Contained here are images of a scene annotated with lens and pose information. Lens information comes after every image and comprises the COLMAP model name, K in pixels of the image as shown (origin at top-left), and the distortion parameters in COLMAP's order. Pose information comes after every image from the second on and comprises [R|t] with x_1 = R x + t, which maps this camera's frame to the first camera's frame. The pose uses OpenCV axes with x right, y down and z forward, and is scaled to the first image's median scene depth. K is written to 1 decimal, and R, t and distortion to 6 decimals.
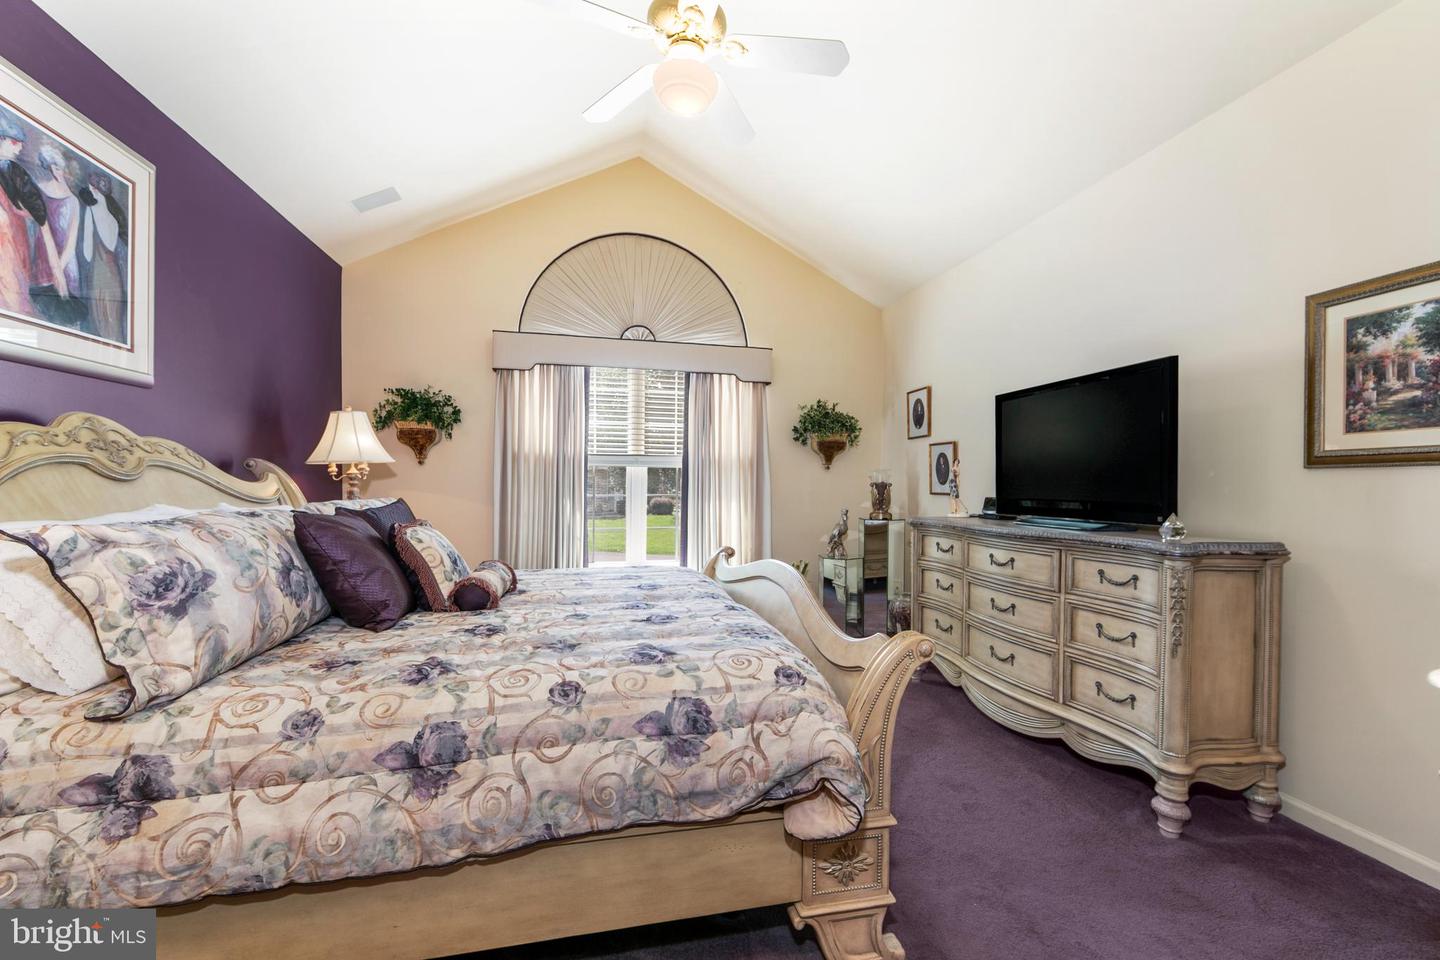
lens RADIAL K [[576.1, 0, 720.0], [0, 576.1, 480.0], [0, 0, 1]] dist [-0.003040, -0.000103]
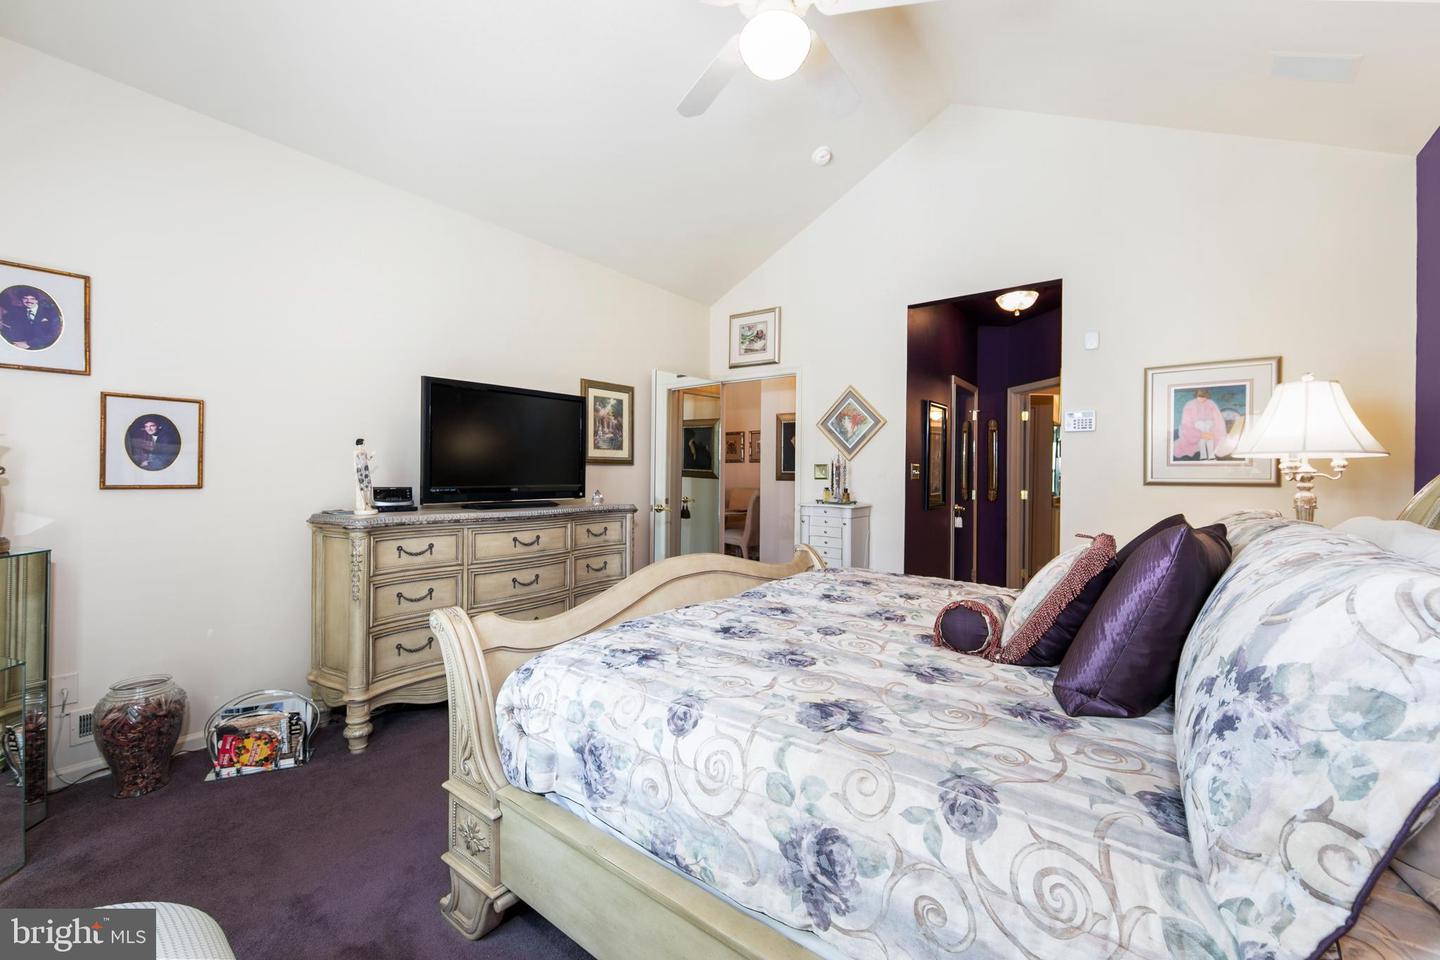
lens RADIAL K [[576.1, 0, 720.0], [0, 576.1, 480.0], [0, 0, 1]] dist [-0.003040, -0.000103]
pose [[-0.636323, -0.019777, 0.771169, -0.787043], [-0.018542, 0.999775, 0.010340, 0.003023], [-0.771200, -0.007720, -0.636546, 1.806288]]
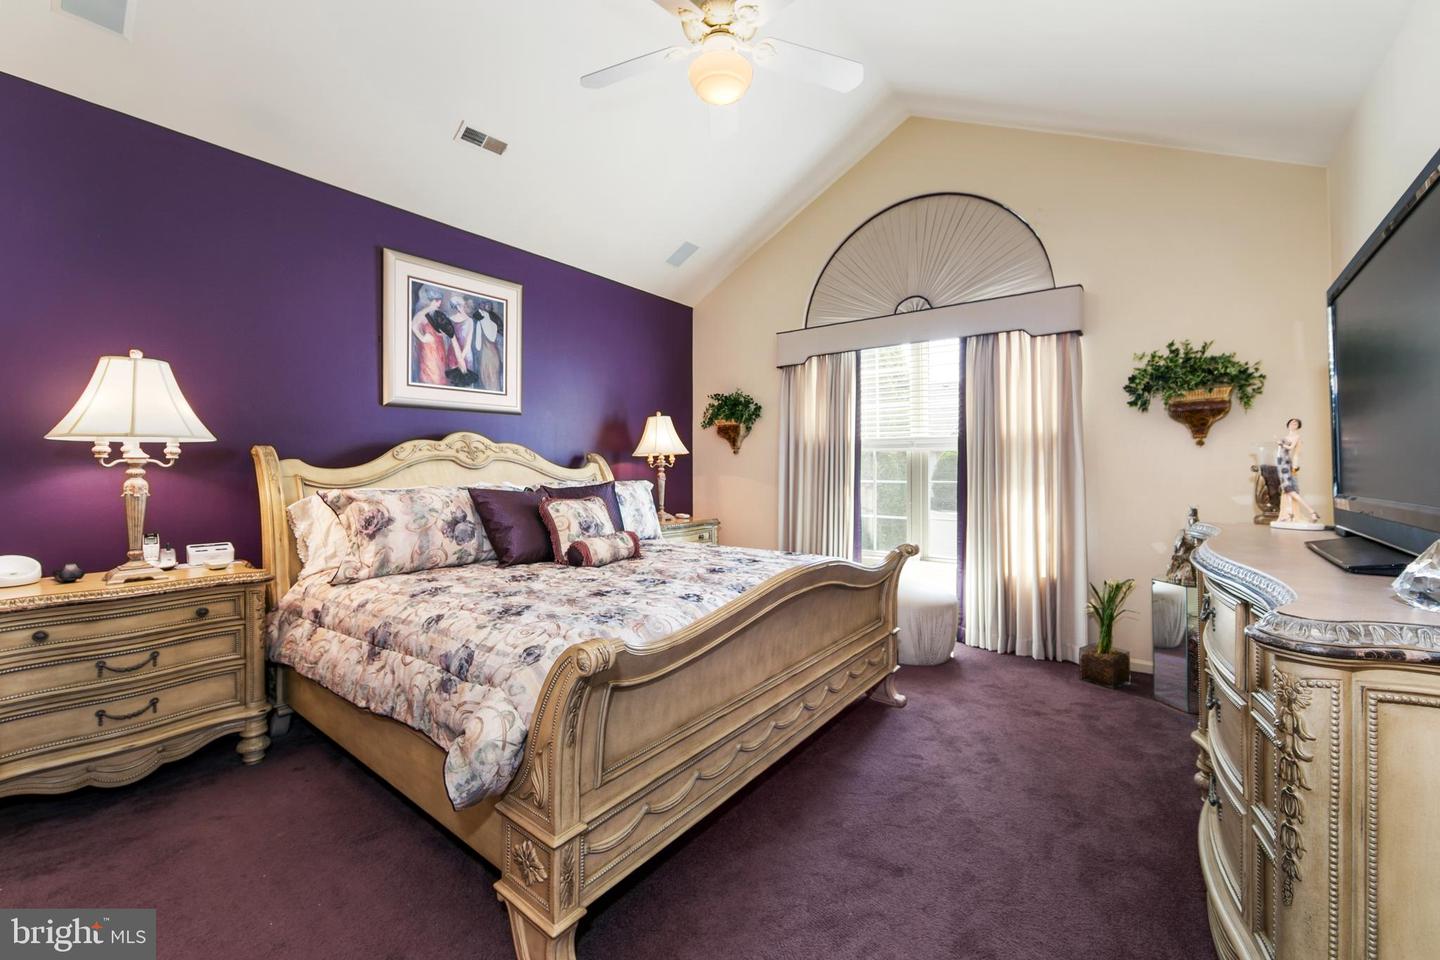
lens RADIAL K [[572.1, 0, 720.8], [0, 572.1, 445.7], [0, 0, 1]] dist [0.000515, 0.000044]
pose [[0.640181, -0.035326, -0.767412, 0.769683], [0.008419, 0.999205, -0.038972, 0.005401], [0.768178, 0.018488, 0.639969, 0.401657]]
